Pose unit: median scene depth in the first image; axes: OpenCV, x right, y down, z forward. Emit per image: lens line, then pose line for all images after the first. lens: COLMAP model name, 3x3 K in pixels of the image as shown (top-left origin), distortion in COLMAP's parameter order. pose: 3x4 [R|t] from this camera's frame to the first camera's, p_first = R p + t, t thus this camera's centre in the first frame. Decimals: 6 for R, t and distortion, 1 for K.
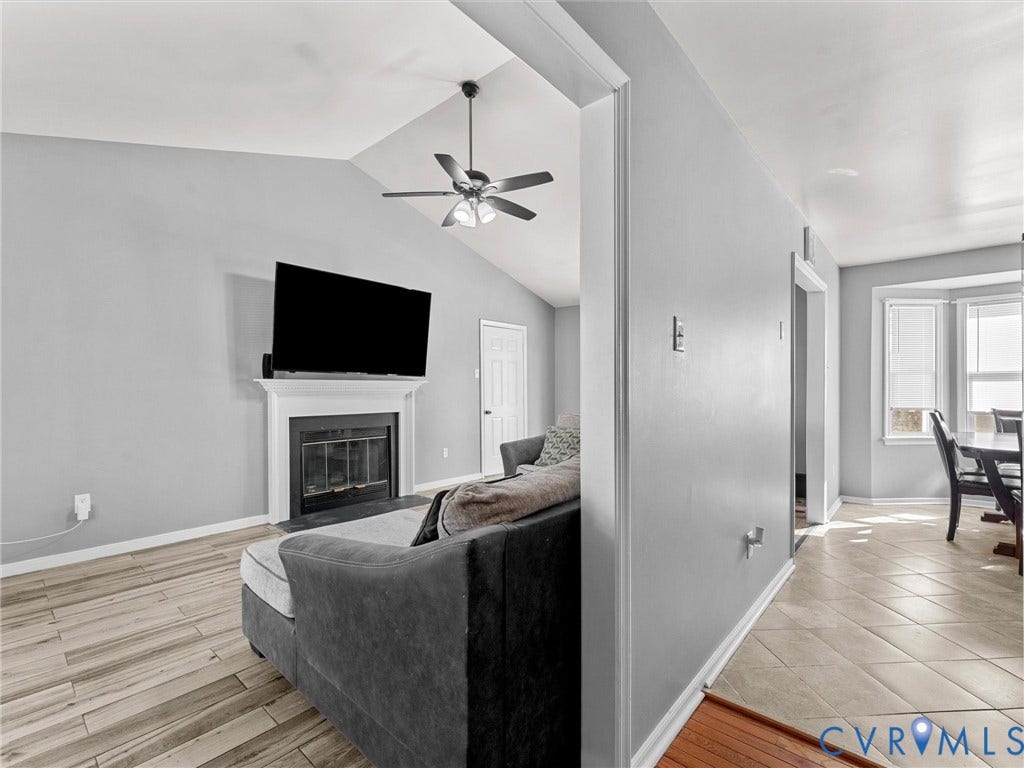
lens RADIAL K [[470.5, 0, 513.6], [0, 470.5, 386.8], [0, 0, 1]] dist [-0.001034, -0.000356]
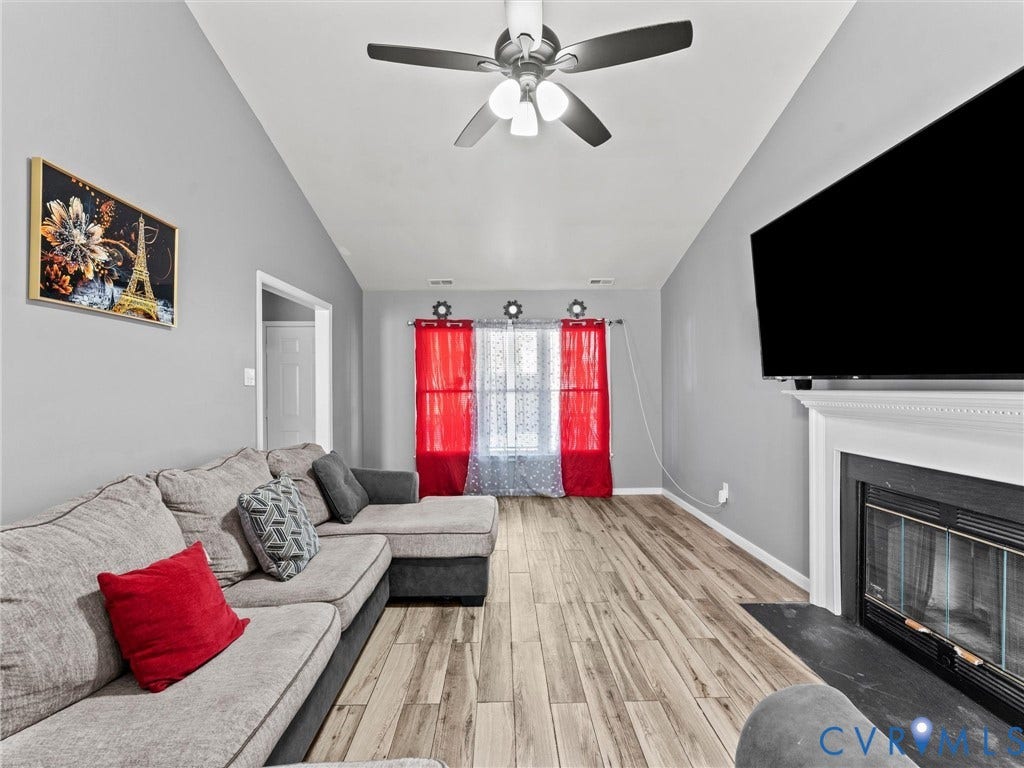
lens RADIAL K [[474.3, 0, 512.7], [0, 474.3, 376.8], [0, 0, 1]] dist [0.000285, -0.000311]
pose [[-0.736910, -0.004597, -0.675975, 0.325839], [0.011044, 0.999762, -0.018838, -0.033205], [0.675900, -0.021347, -0.736684, 1.424441]]
